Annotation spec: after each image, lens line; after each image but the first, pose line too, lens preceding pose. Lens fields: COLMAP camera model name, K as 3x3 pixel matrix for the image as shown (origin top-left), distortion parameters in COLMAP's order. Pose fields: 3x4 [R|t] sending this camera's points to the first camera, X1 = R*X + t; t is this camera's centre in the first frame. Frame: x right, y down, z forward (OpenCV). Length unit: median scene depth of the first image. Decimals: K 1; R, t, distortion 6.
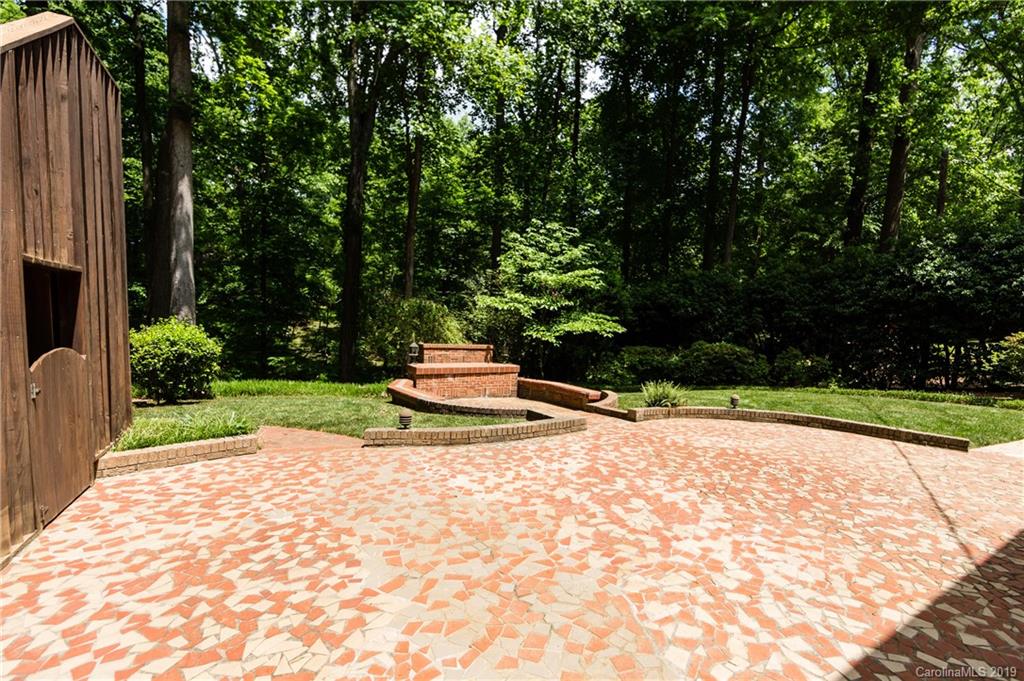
lens RADIAL K [[445.7, 0, 551.2], [0, 445.7, 363.7], [0, 0, 1]] dist [-0.003393, 0.000066]
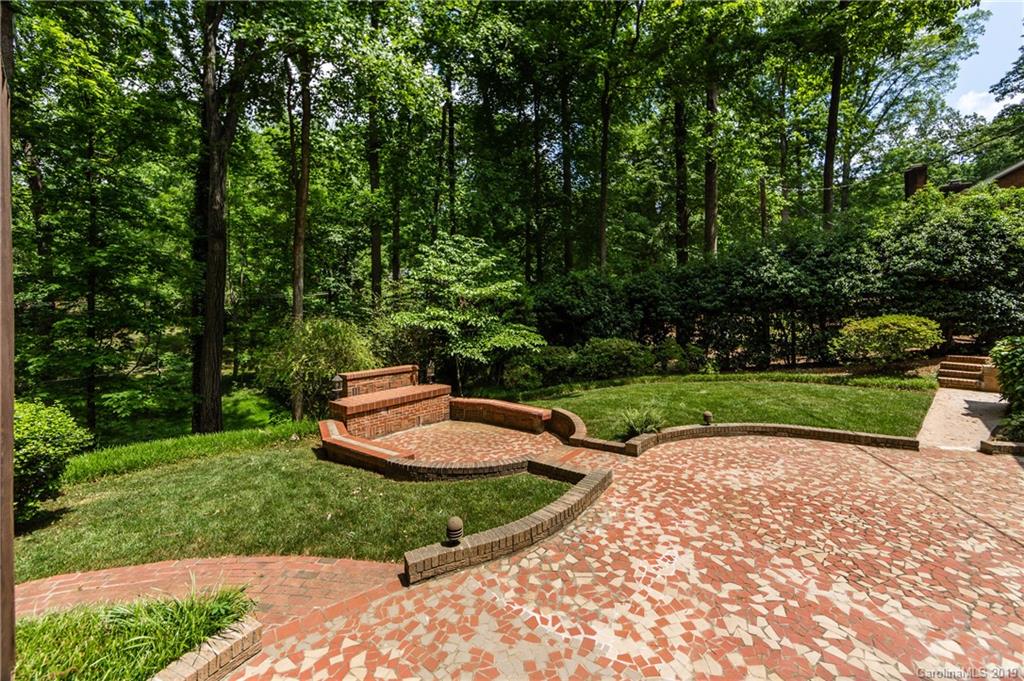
lens RADIAL K [[408.9, 0, 512.3], [0, 408.9, 308.0], [0, 0, 1]] dist [-0.001557, -0.000696]
pose [[0.958694, -0.053338, 0.279394, -0.192431], [0.076177, 0.994526, -0.071527, -0.094323], [-0.274050, 0.089856, 0.957509, 0.123719]]
